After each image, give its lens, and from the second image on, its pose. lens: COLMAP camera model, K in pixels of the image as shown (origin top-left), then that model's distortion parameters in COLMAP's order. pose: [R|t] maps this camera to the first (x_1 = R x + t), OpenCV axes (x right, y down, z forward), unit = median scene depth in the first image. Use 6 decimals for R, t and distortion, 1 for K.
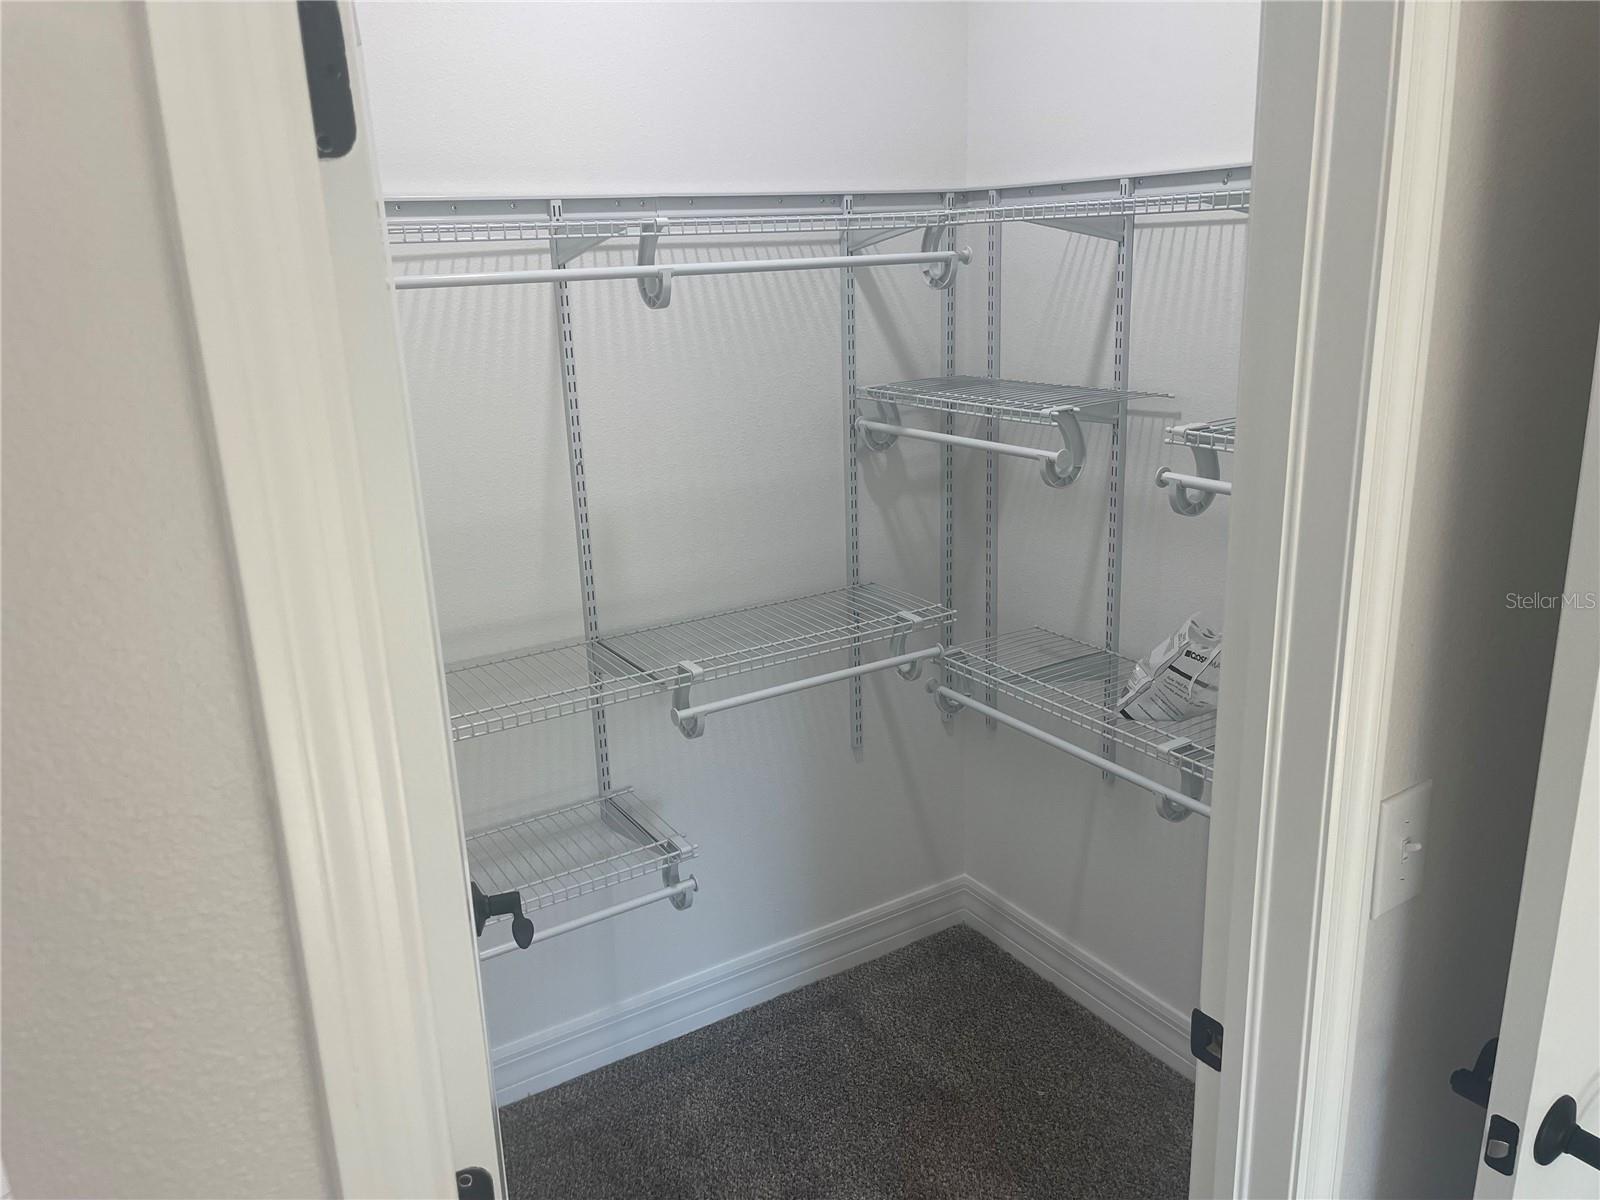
lens RADIAL K [[1197.5, 0, 801.5], [0, 1197.5, 596.9], [0, 0, 1]] dist [0.062135, 0.003707]
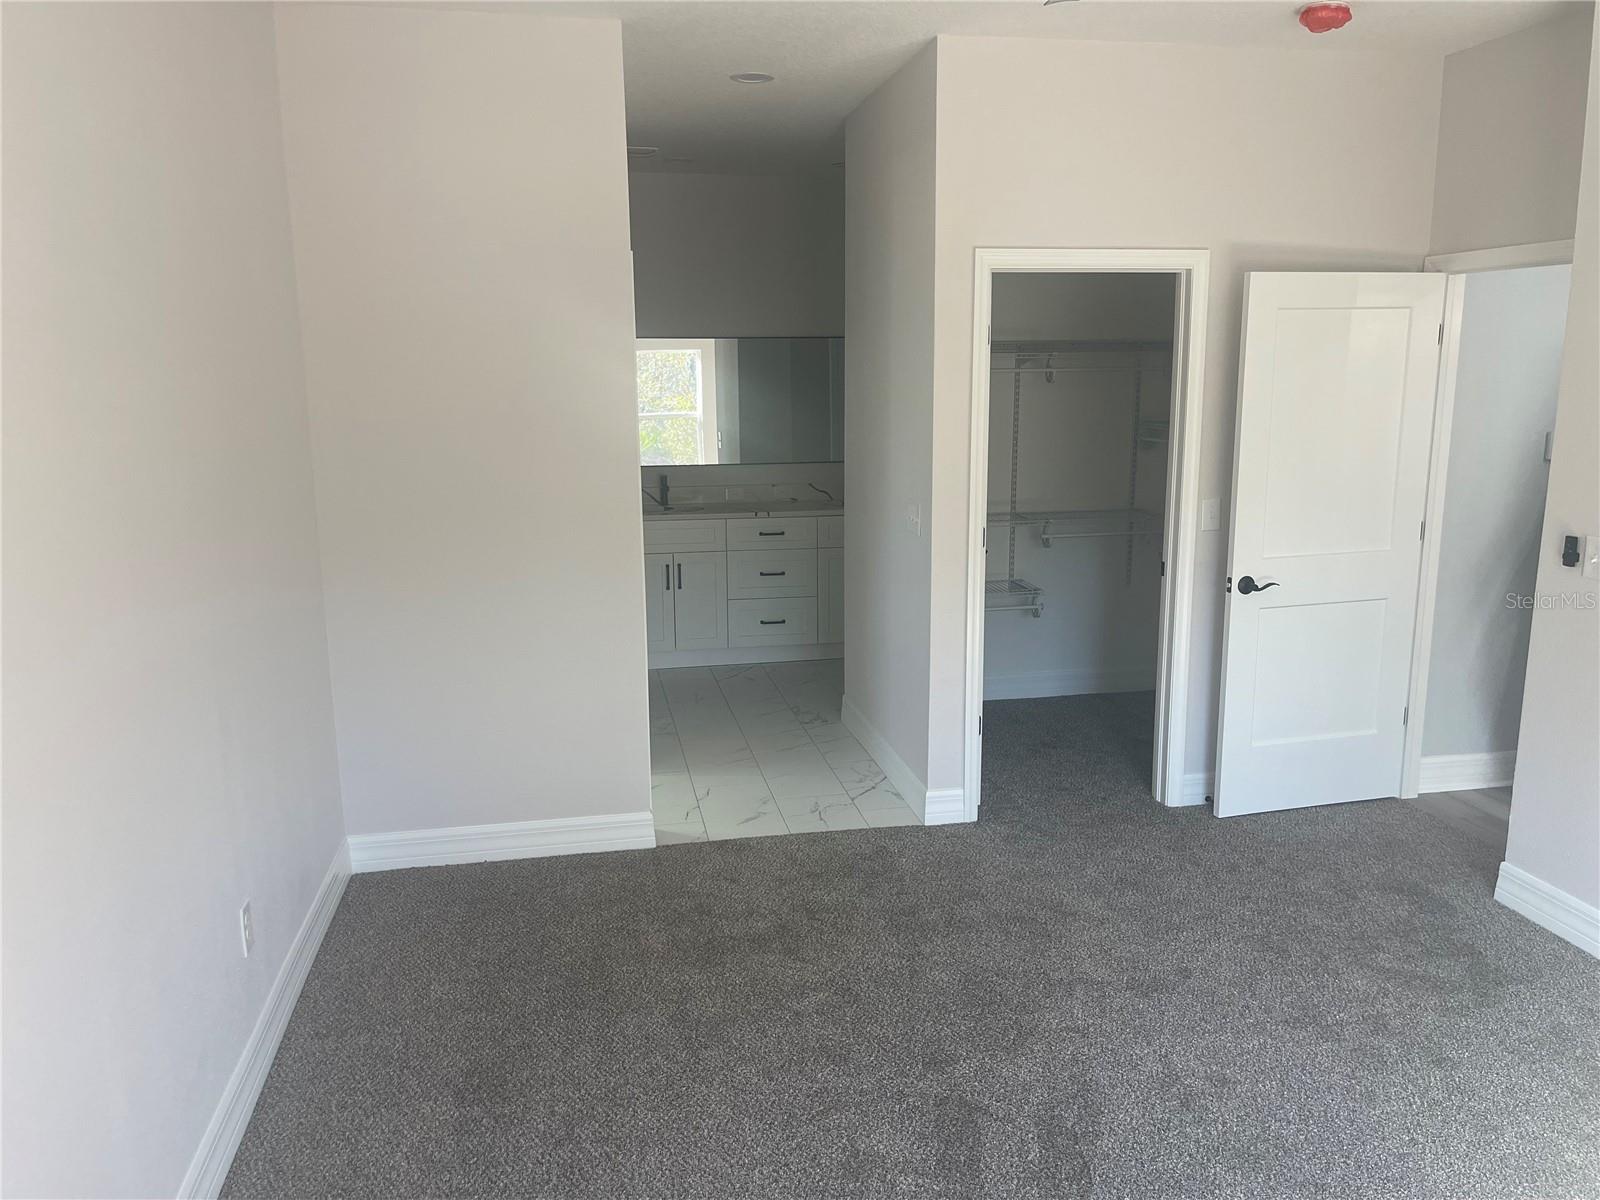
lens RADIAL K [[1197.5, 0, 799.7], [0, 1197.5, 601.5], [0, 0, 1]] dist [0.062135, 0.003707]
pose [[0.933776, 0.095236, -0.344953, 0.284463], [-0.125052, 0.990006, -0.065187, 0.424624], [0.335297, 0.104007, 0.936354, -1.442816]]
